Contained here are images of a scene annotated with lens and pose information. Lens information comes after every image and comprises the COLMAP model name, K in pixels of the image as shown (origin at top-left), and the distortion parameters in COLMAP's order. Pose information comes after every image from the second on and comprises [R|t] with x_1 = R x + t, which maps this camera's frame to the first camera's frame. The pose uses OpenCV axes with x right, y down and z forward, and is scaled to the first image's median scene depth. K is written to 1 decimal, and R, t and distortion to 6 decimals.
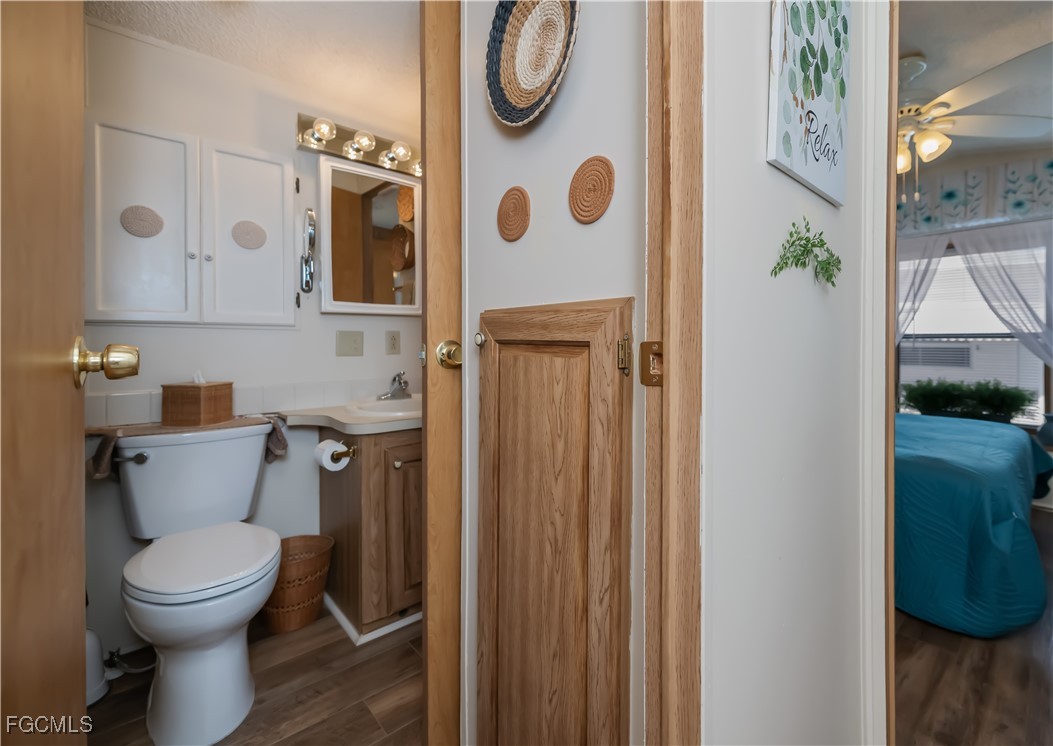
lens RADIAL K [[474.1, 0, 584.3], [0, 474.1, 347.0], [0, 0, 1]] dist [0.005428, -0.000665]
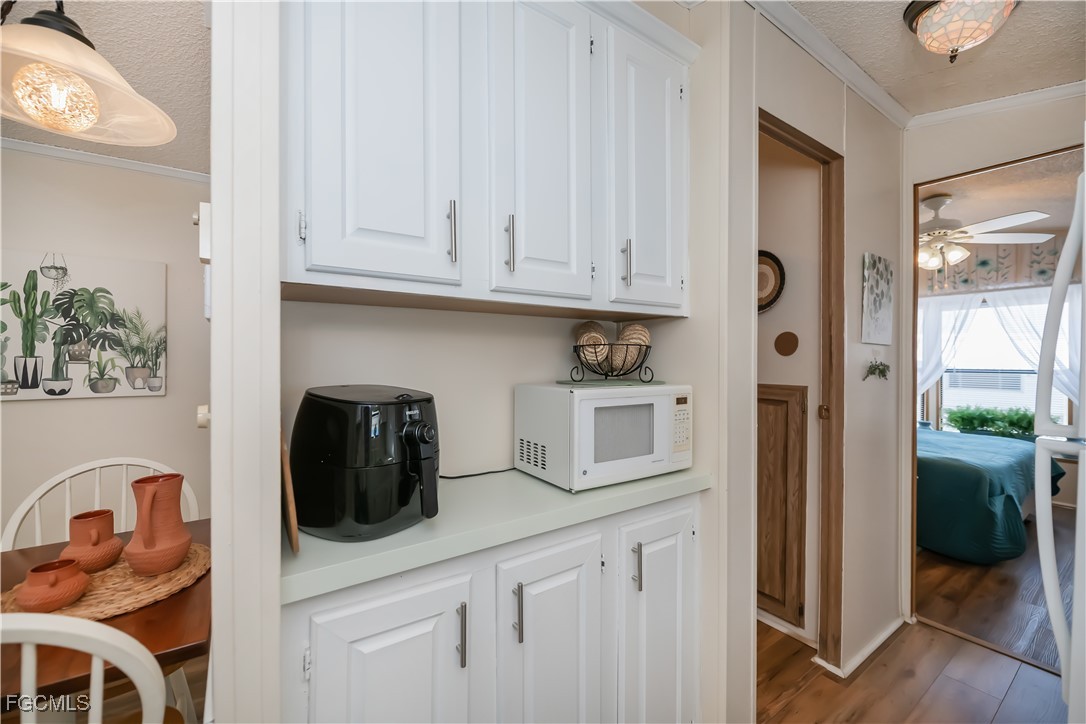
lens RADIAL K [[429.8, 0, 545.6], [0, 429.8, 362.7], [0, 0, 1]] dist [-0.008421, -0.000715]
pose [[0.983120, -0.000492, -0.182959, -0.191863], [0.000242, 0.999999, -0.001387, -0.048442], [0.182960, 0.001319, 0.983120, -0.356274]]
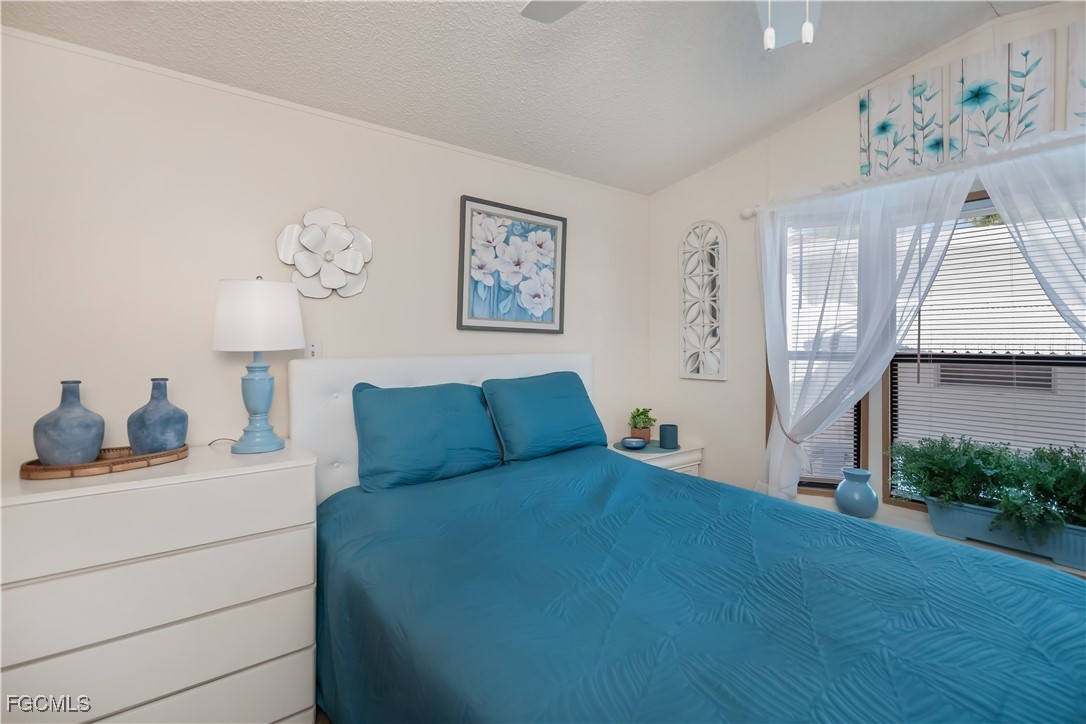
lens RADIAL K [[494.0, 0, 568.3], [0, 494.0, 343.5], [0, 0, 1]] dist [0.004793, -0.001833]
pose [[0.996194, 0.009177, -0.086680, 0.370880], [-0.010416, 0.999850, -0.013852, -0.031570], [0.086540, 0.014702, 0.996140, 0.422687]]
